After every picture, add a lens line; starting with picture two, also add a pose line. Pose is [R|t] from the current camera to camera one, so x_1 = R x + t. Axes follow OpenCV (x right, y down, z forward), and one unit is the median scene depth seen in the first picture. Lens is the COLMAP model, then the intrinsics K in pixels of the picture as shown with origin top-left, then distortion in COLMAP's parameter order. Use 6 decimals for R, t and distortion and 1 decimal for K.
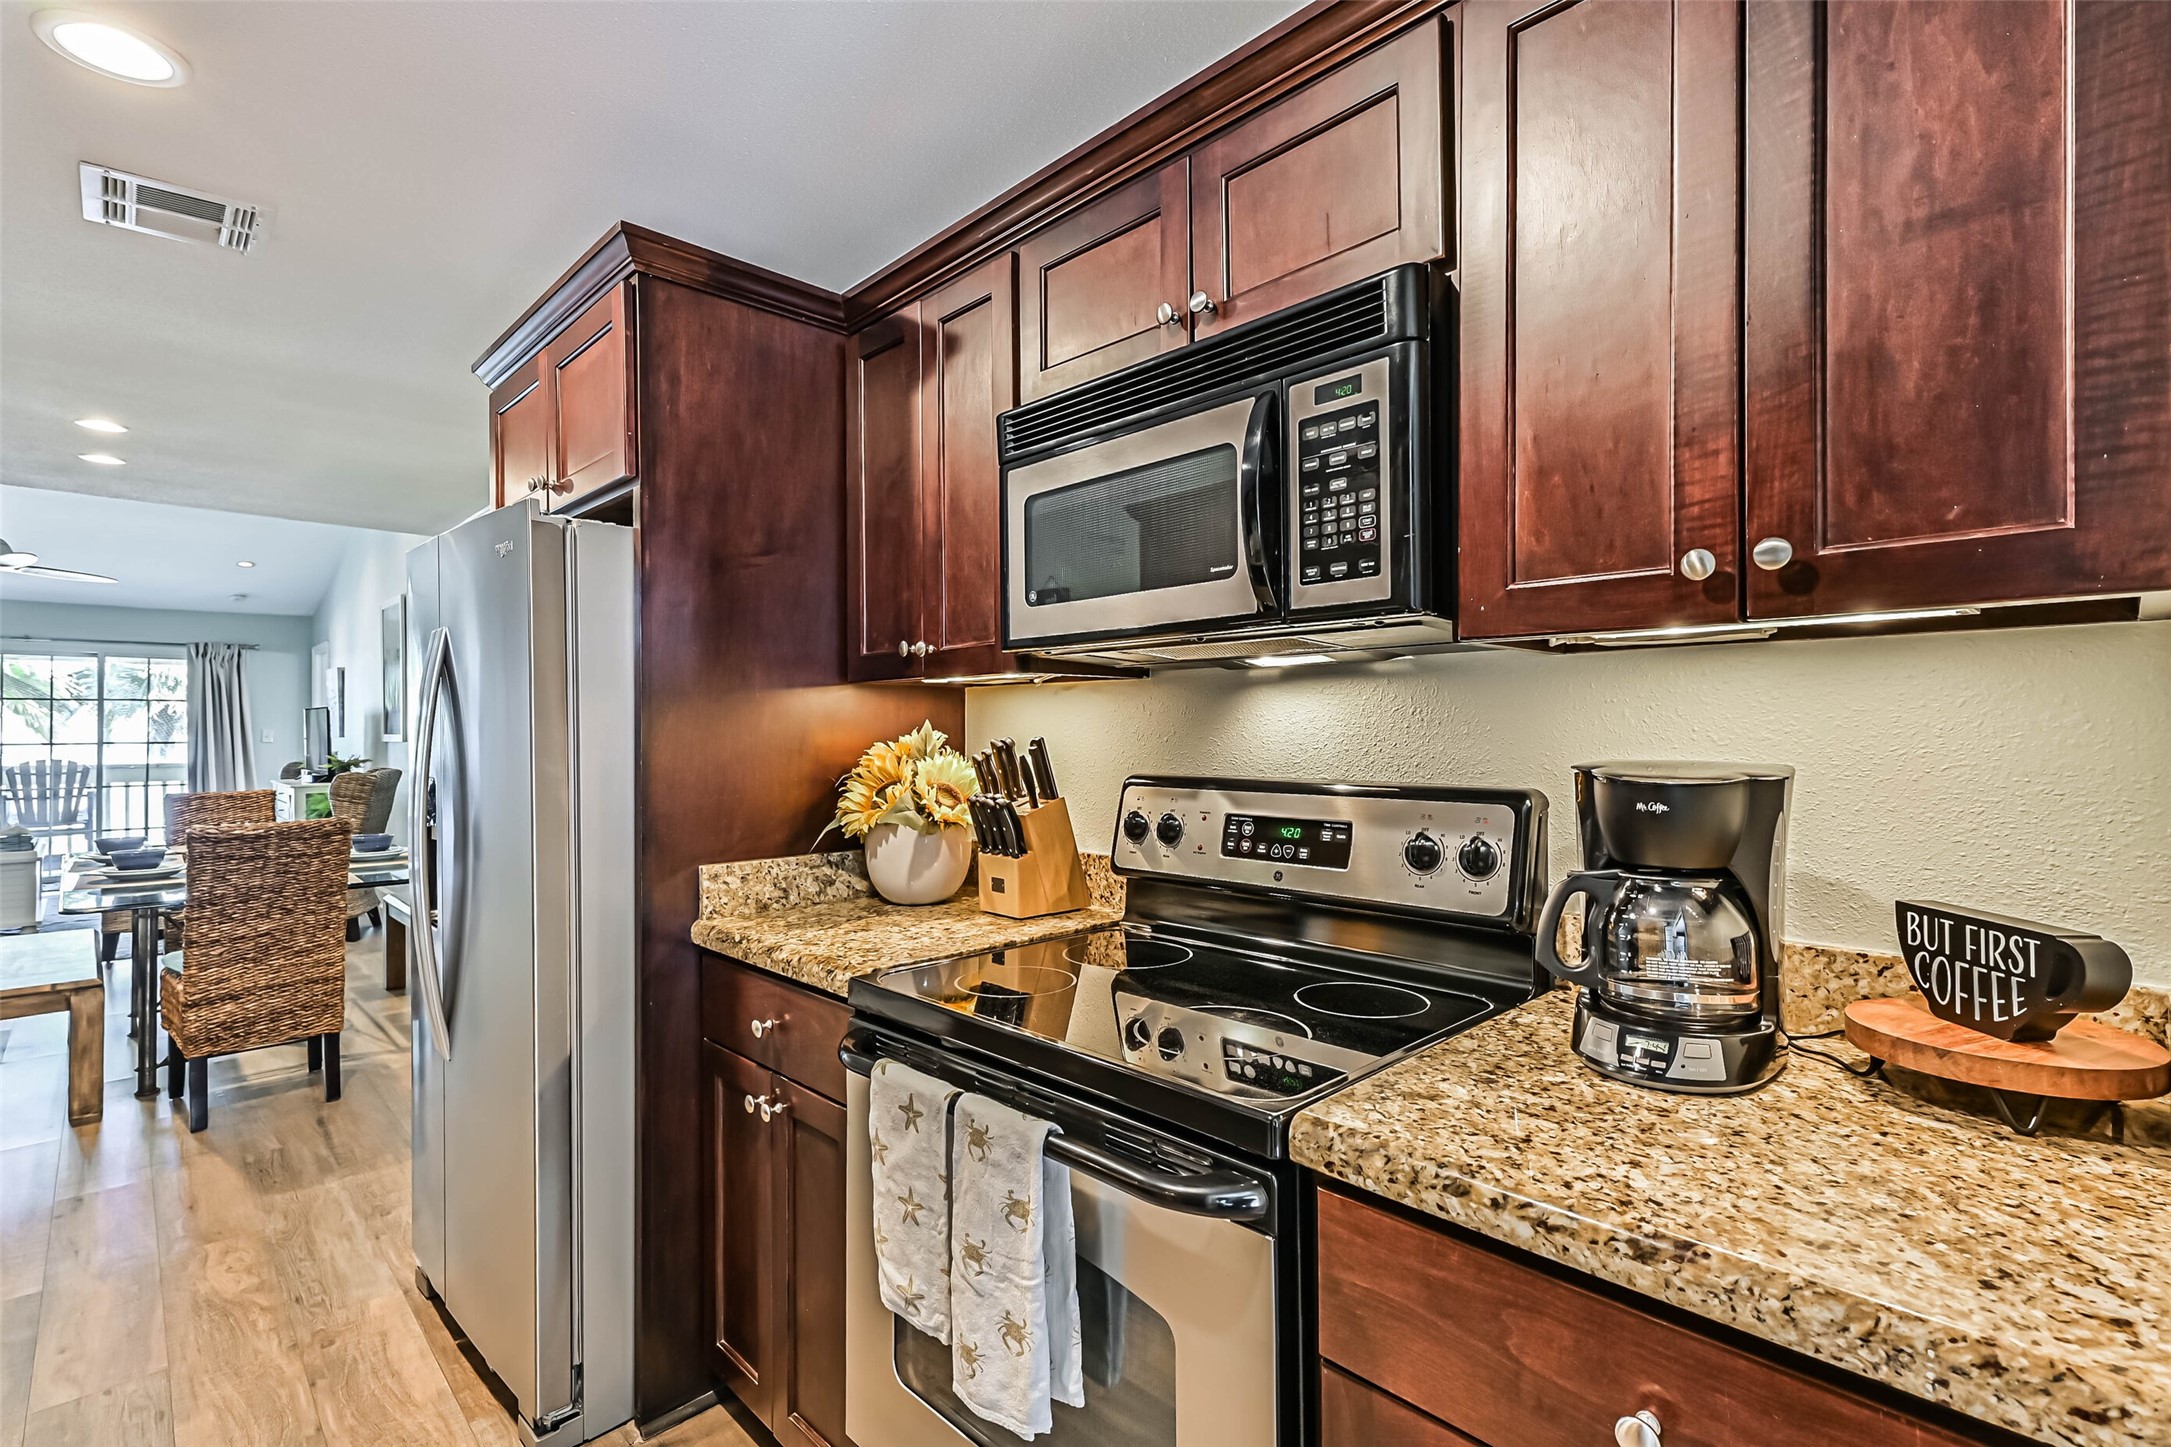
lens RADIAL K [[995.9, 0, 1104.8], [0, 995.9, 722.0], [0, 0, 1]] dist [0.020372, -0.005569]
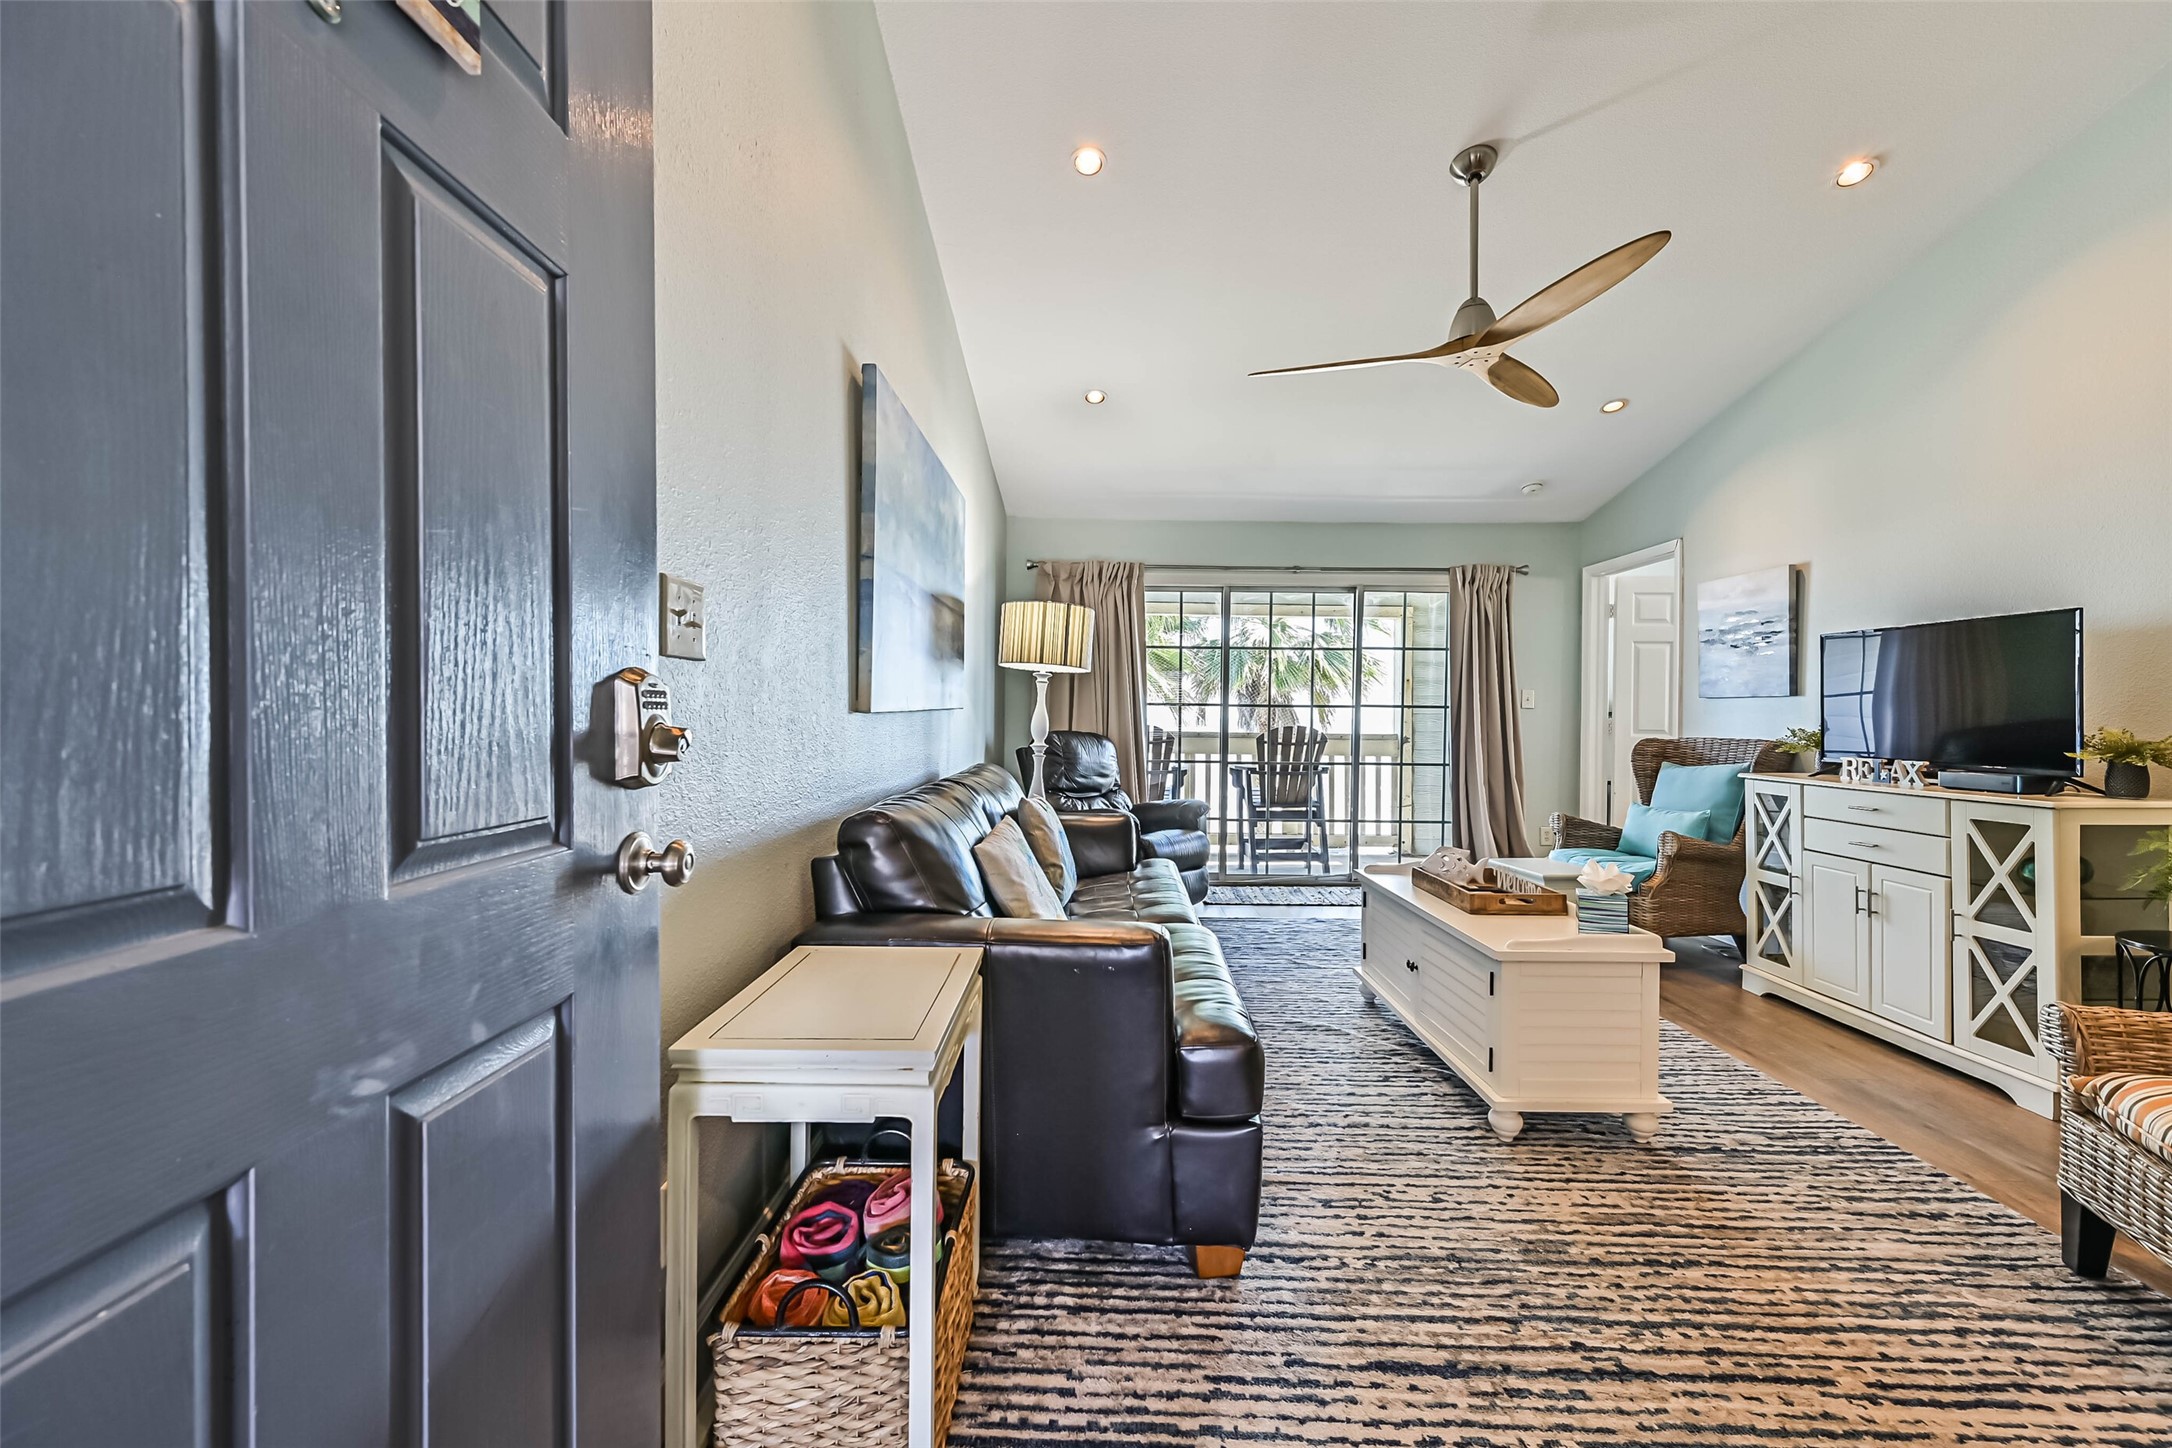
lens RADIAL K [[864.6, 0, 1094.5], [0, 864.6, 720.6], [0, 0, 1]] dist [0.001621, -0.000270]
pose [[0.709307, 0.016762, -0.704700, -3.379418], [-0.006963, 0.999835, 0.016774, 0.110667], [0.704865, -0.006991, 0.709307, 2.002663]]
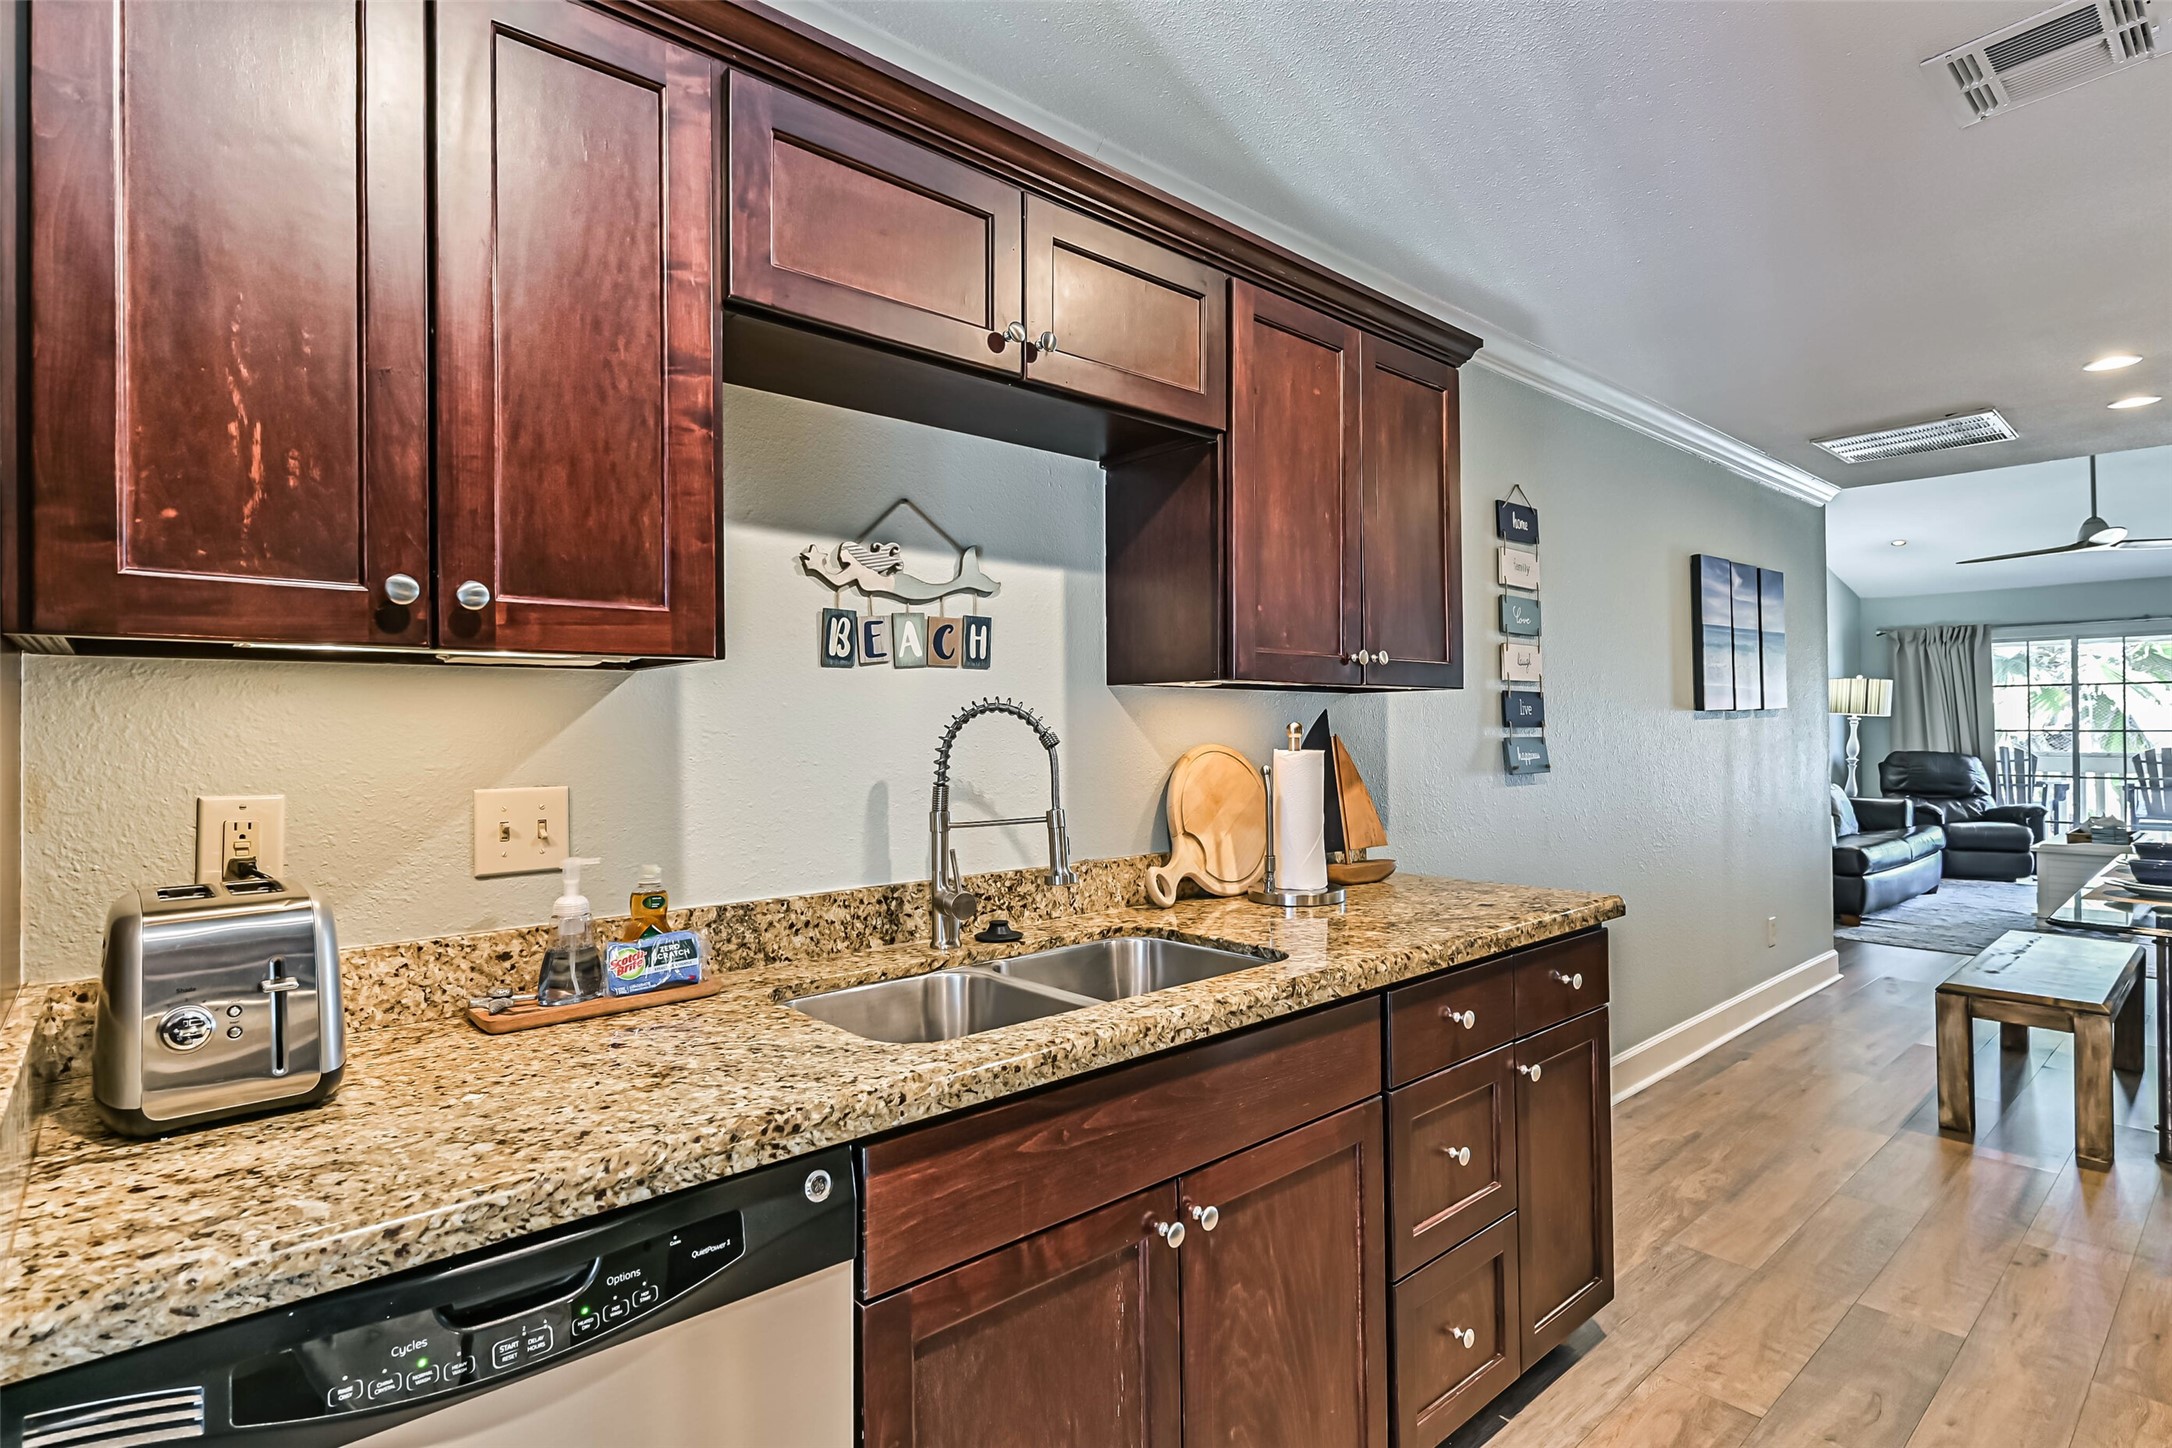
lens RADIAL K [[1077.3, 0, 1095.0], [0, 1077.3, 721.4], [0, 0, 1]] dist [-0.000365, 0.000402]
pose [[-0.055136, -0.001923, -0.998477, -0.058456], [0.016965, 0.999852, -0.002863, 0.000398], [0.998335, -0.017097, -0.055095, 0.368724]]
